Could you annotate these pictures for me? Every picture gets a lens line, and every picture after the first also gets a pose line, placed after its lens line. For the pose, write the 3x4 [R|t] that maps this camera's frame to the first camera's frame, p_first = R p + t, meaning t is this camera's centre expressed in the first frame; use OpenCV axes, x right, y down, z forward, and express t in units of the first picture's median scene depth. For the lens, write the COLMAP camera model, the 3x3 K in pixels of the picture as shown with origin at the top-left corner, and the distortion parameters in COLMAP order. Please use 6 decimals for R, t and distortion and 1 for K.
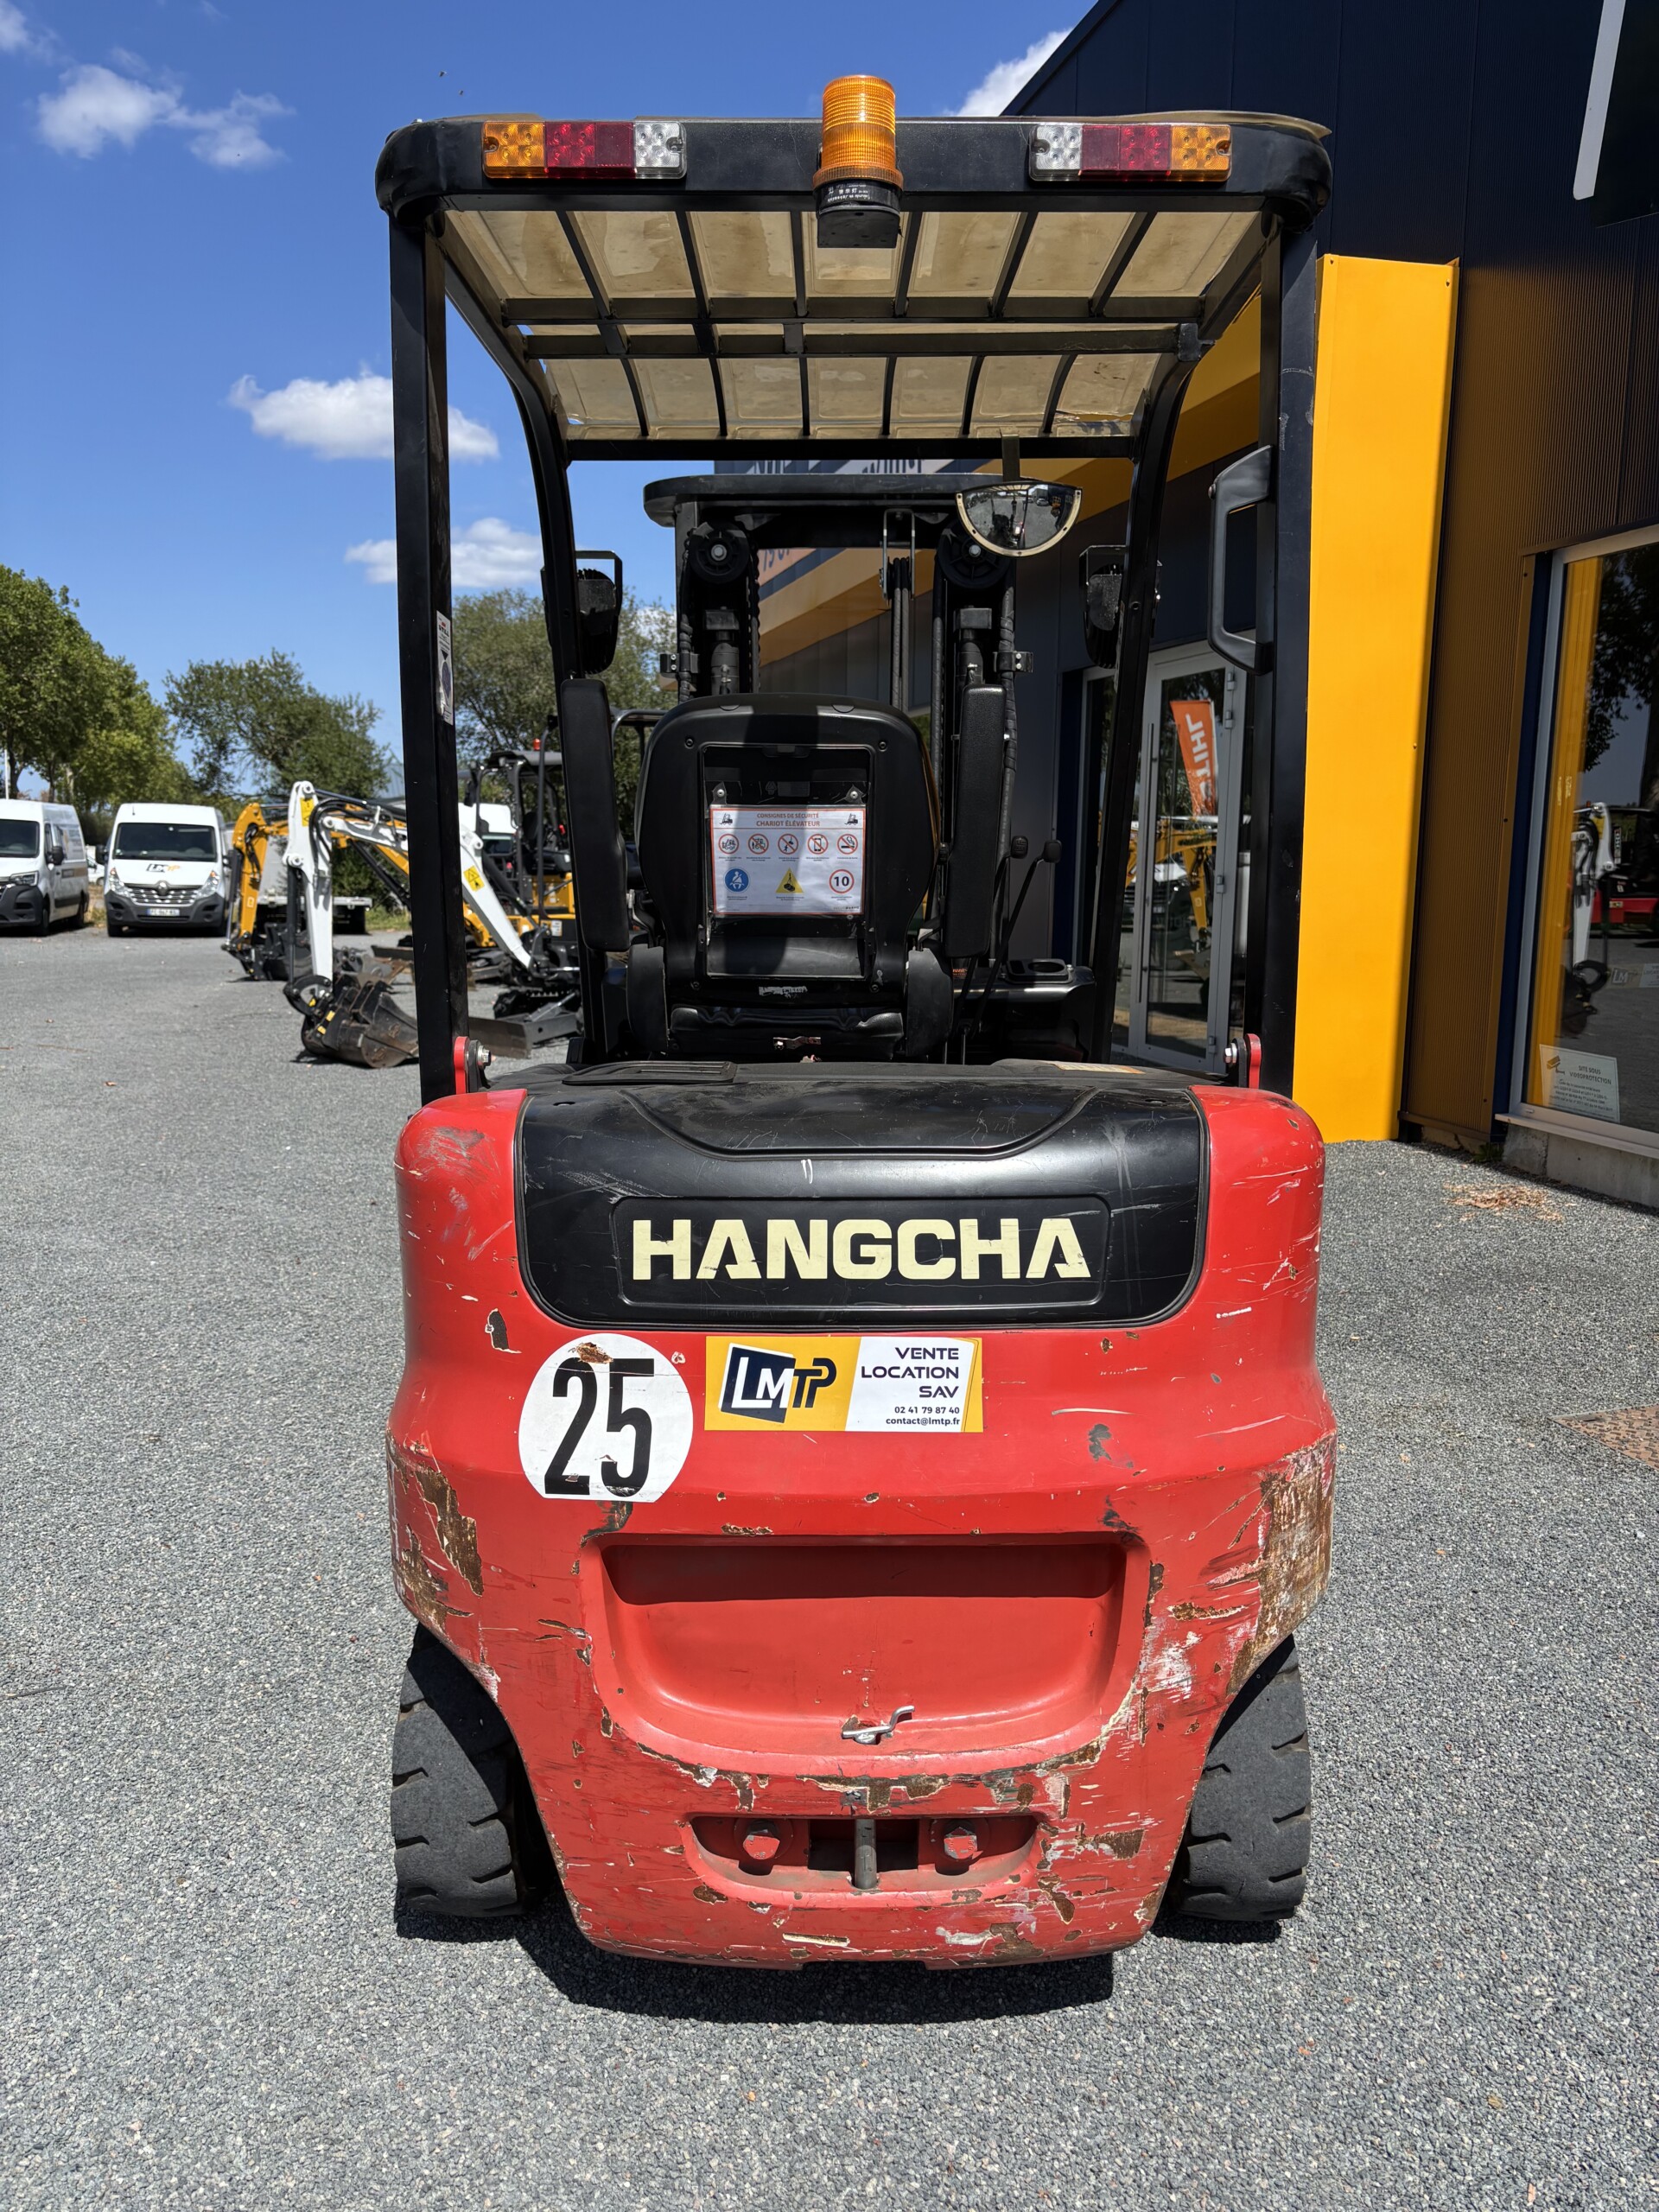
lens RADIAL K [[1668.8, 0, 829.5], [0, 1668.8, 1106.0], [0, 0, 1]] dist [0.060111, -0.066422]
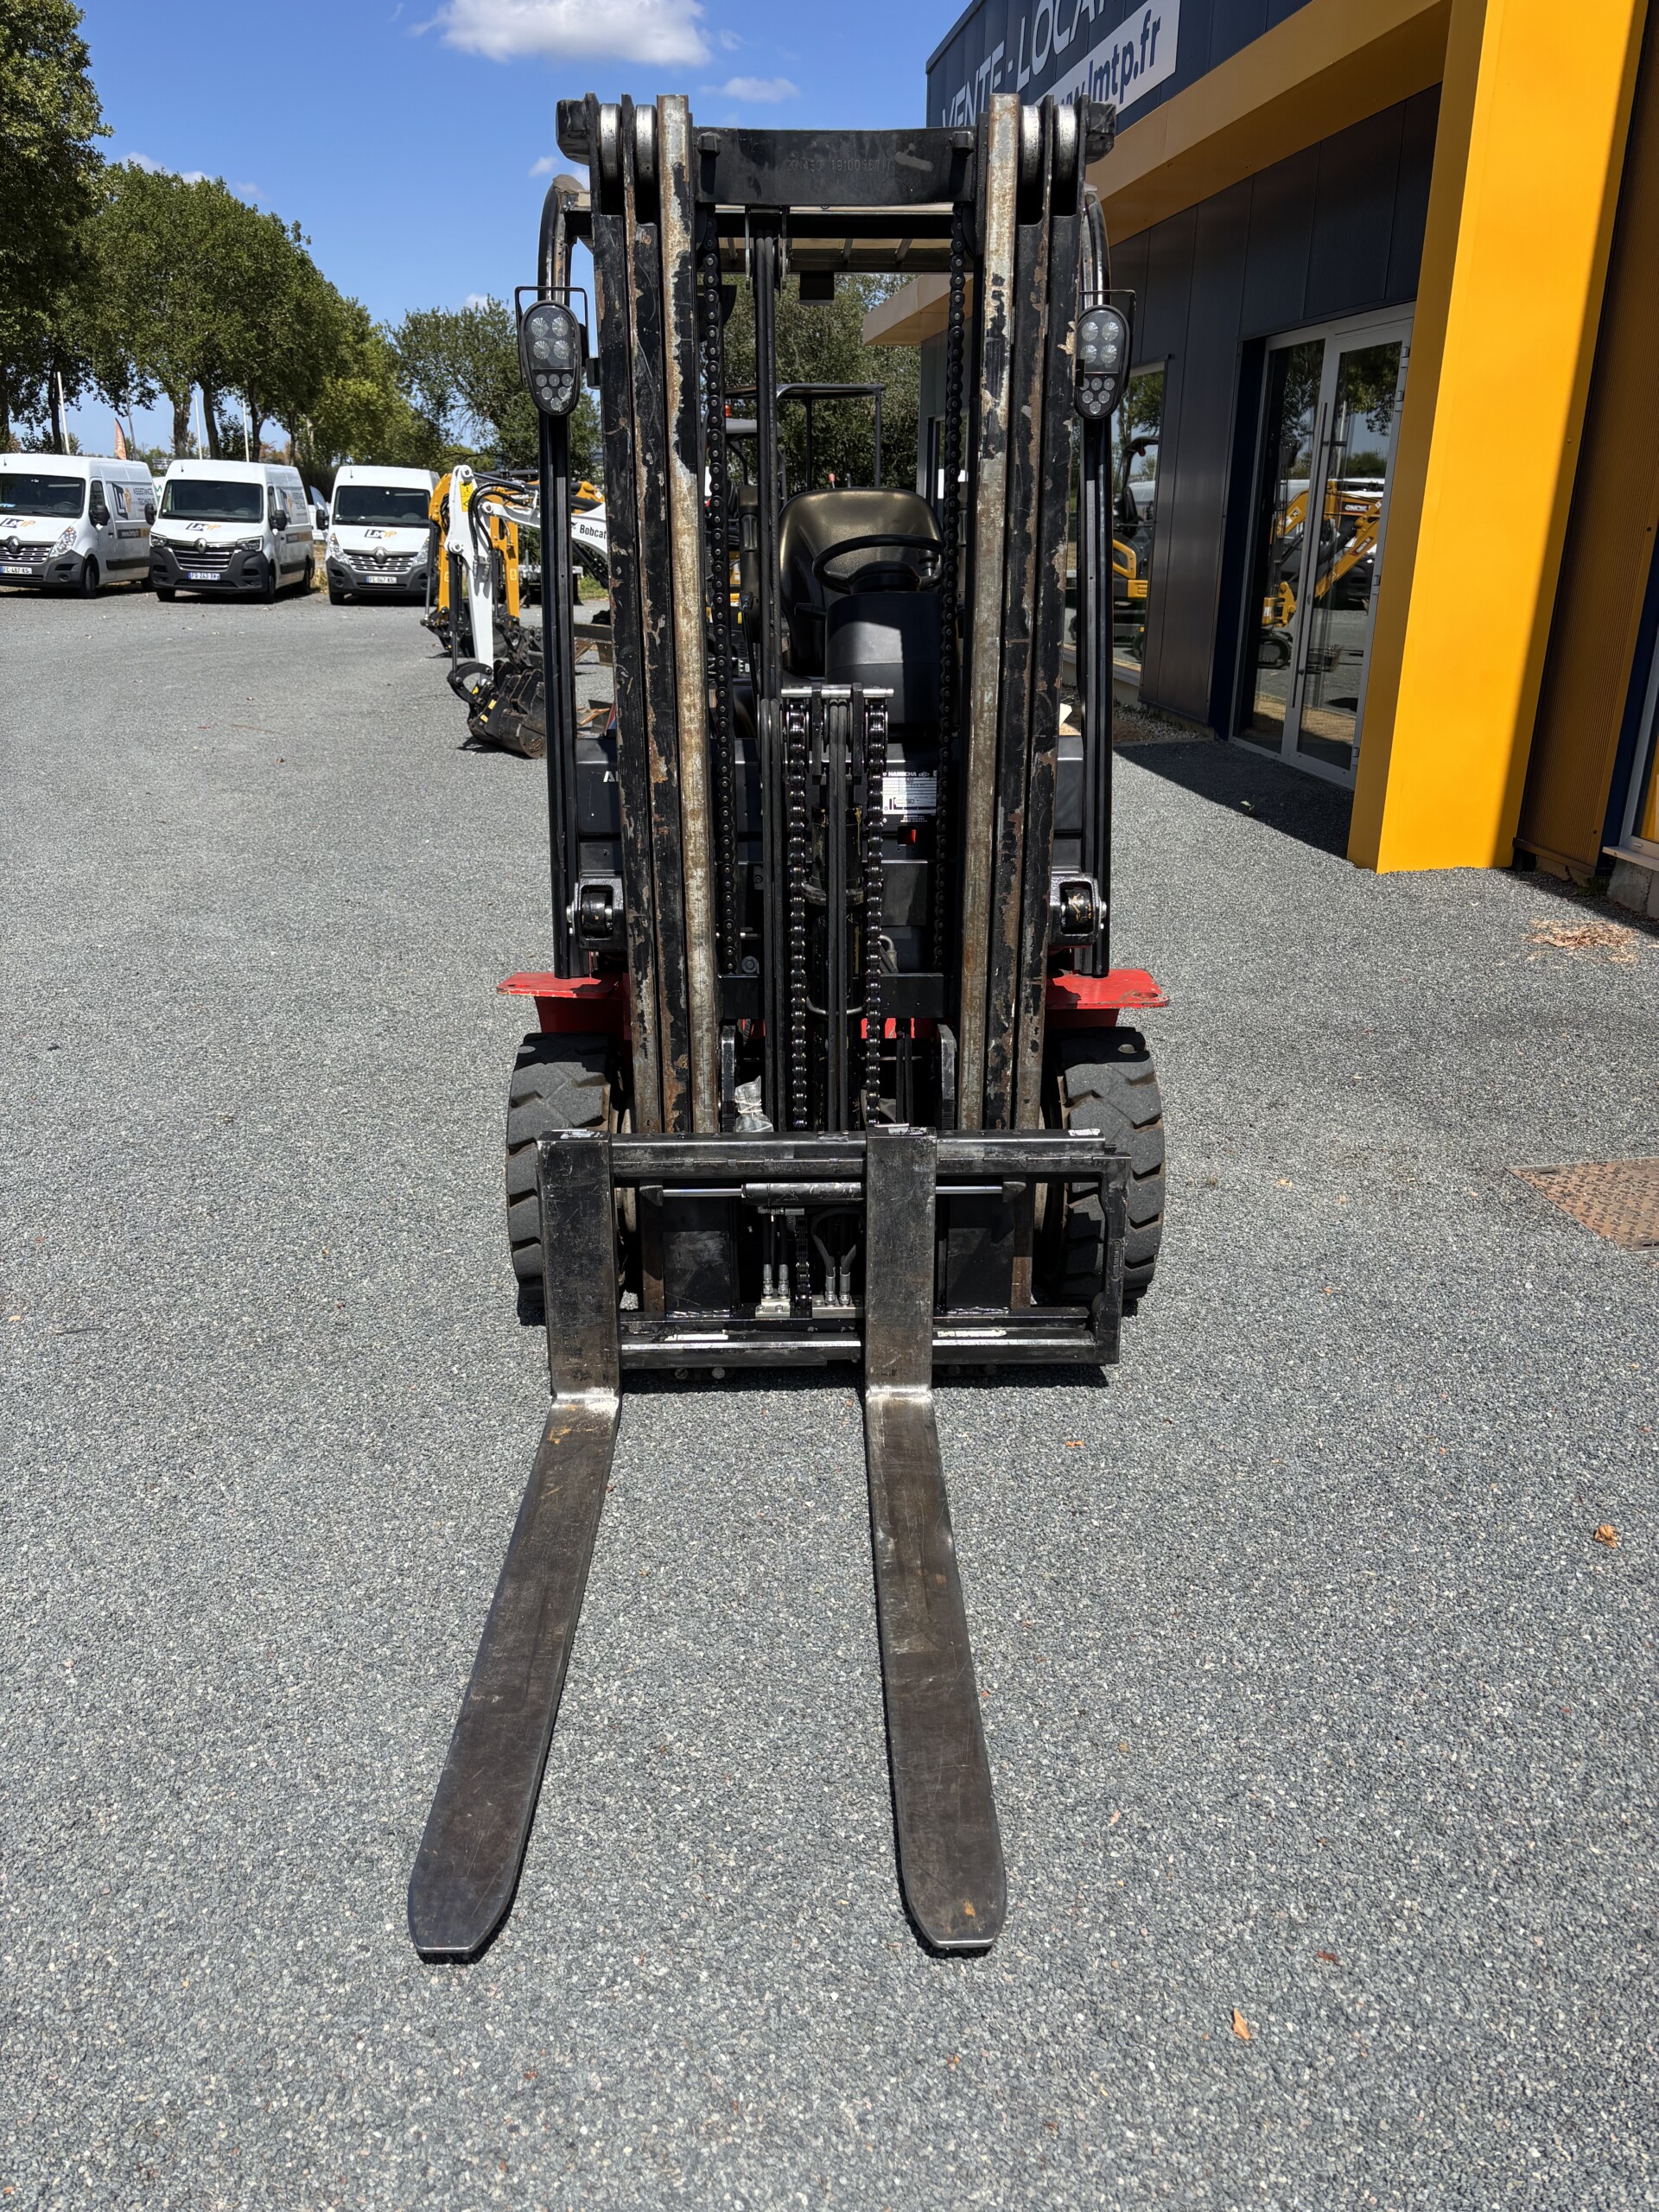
lens RADIAL K [[1657.0, 0, 829.5], [0, 1657.0, 1106.0], [0, 0, 1]] dist [0.042516, -0.028272]
pose [[0.990717, 0.050992, -0.126014, 0.143532], [-0.025938, 0.980858, 0.192990, -0.040423], [0.133443, -0.187930, 0.973075, -0.048922]]
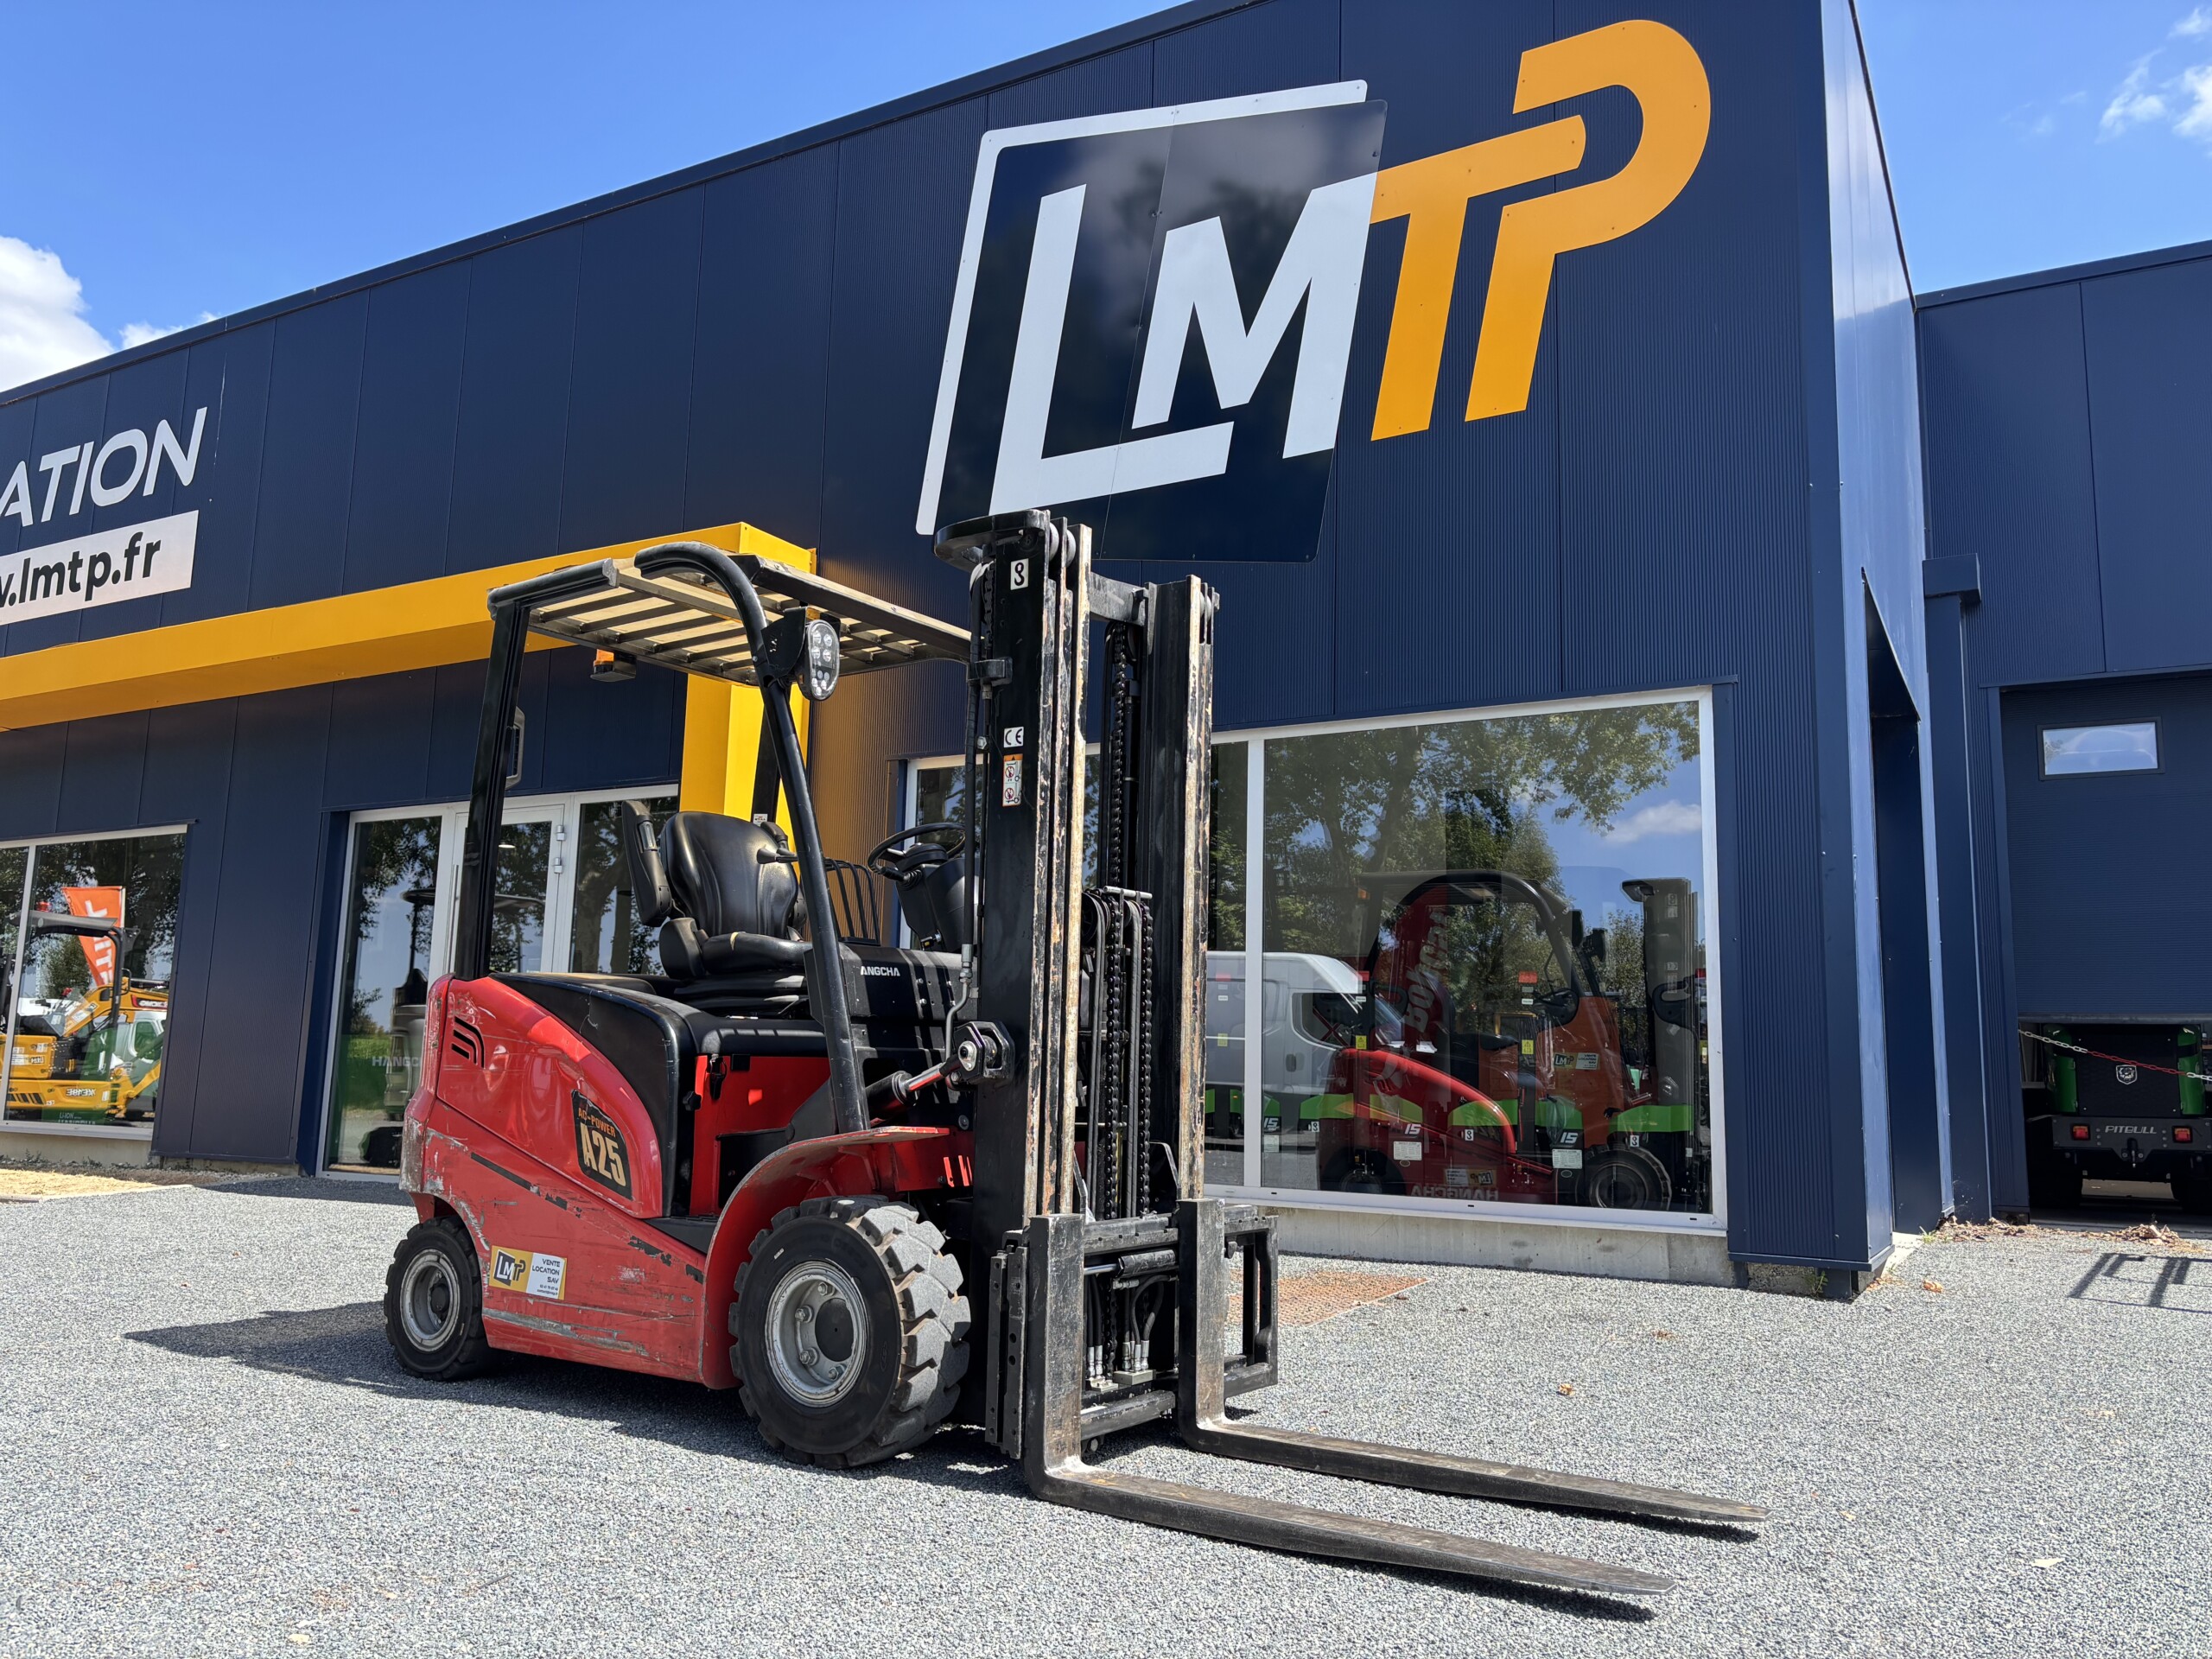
lens RADIAL K [[1662.6, 0, 1096.4], [0, 1662.6, 821.6], [0, 0, 1]] dist [0.064265, -0.072824]
pose [[0.691292, 0.127964, 0.711155, -0.760247], [0.090599, 0.961077, -0.261003, 0.161706], [-0.716874, 0.244859, 0.652791, -0.000621]]
